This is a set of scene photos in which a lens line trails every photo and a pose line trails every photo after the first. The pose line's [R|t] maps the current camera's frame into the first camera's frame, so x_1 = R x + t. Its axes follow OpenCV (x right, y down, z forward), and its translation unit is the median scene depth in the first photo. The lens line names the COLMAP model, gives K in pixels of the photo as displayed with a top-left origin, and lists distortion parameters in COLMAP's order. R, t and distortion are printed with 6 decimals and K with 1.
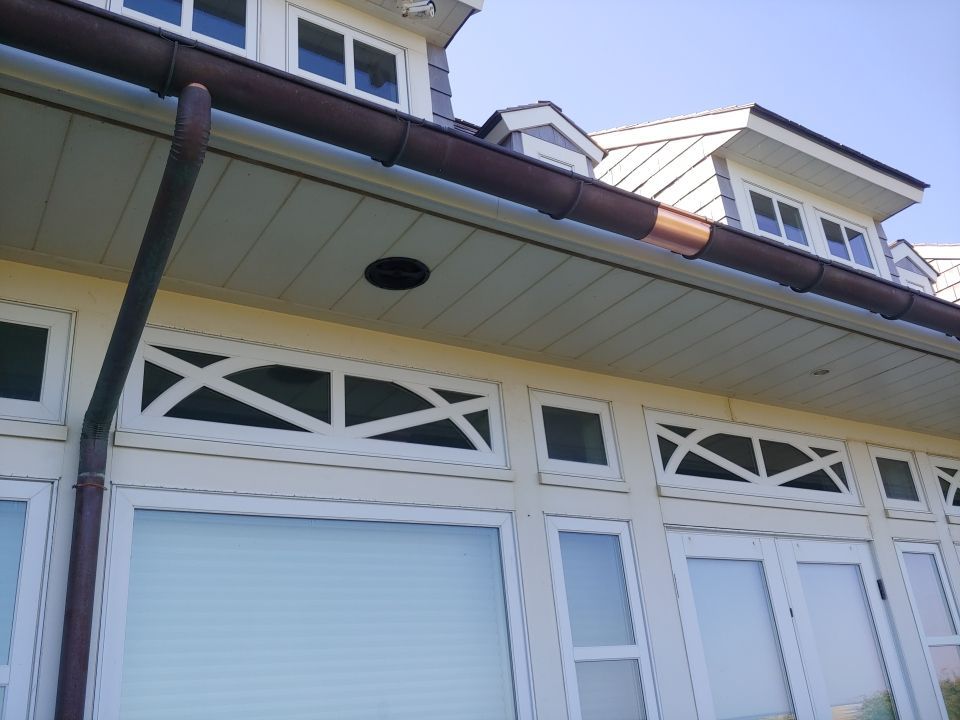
lens RADIAL K [[847.2, 0, 487.2], [0, 847.2, 359.2], [0, 0, 1]] dist [0.052665, -0.106830]
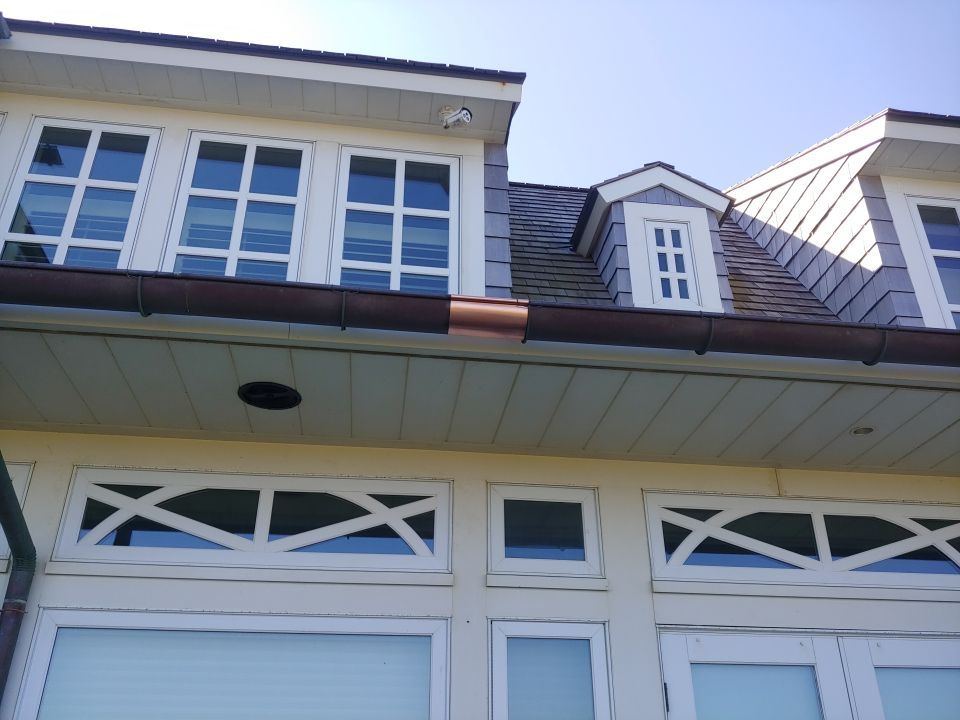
lens RADIAL K [[847.2, 0, 484.6], [0, 847.2, 361.4], [0, 0, 1]] dist [0.052665, -0.106830]
pose [[0.900418, -0.139436, -0.412074, 0.440850], [0.105114, 0.988908, -0.104939, -0.002529], [0.422136, 0.051175, 0.905087, 0.107939]]
